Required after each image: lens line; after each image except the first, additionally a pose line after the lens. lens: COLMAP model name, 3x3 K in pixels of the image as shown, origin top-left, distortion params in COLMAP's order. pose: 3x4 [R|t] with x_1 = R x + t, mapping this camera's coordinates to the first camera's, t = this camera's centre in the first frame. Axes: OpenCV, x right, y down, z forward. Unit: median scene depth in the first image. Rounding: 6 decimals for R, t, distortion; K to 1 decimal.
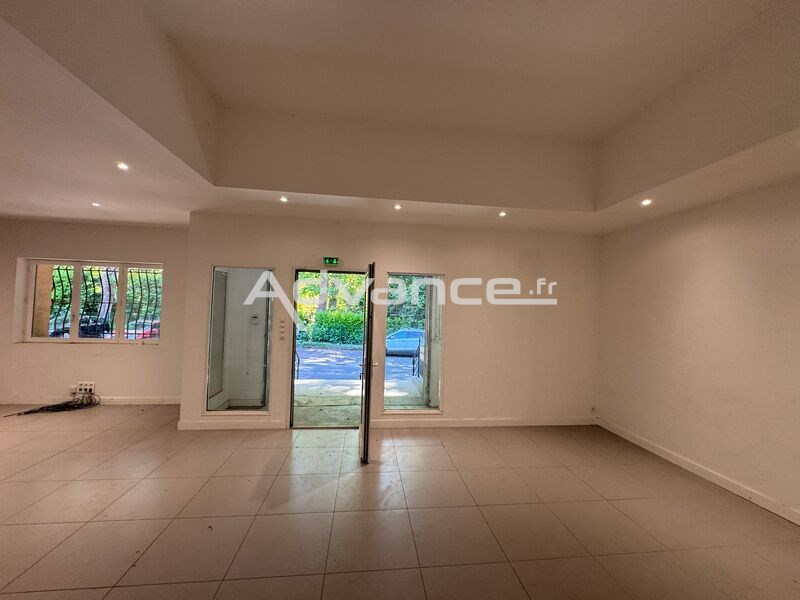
lens RADIAL K [[318.2, 0, 400.8], [0, 318.2, 298.7], [0, 0, 1]] dist [-0.000953, 0.000024]
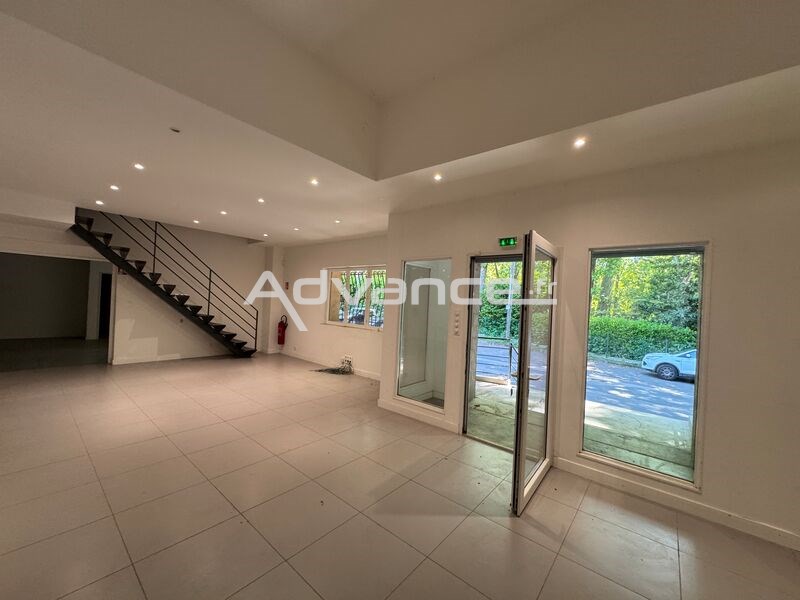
lens RADIAL K [[318.2, 0, 400.1], [0, 318.2, 300.2], [0, 0, 1]] dist [-0.000953, 0.000024]
pose [[0.692740, 0.000883, -0.721187, 0.173299], [-0.007481, 0.999954, -0.005963, 0.035462], [0.721148, 0.009526, 0.692715, 0.247255]]
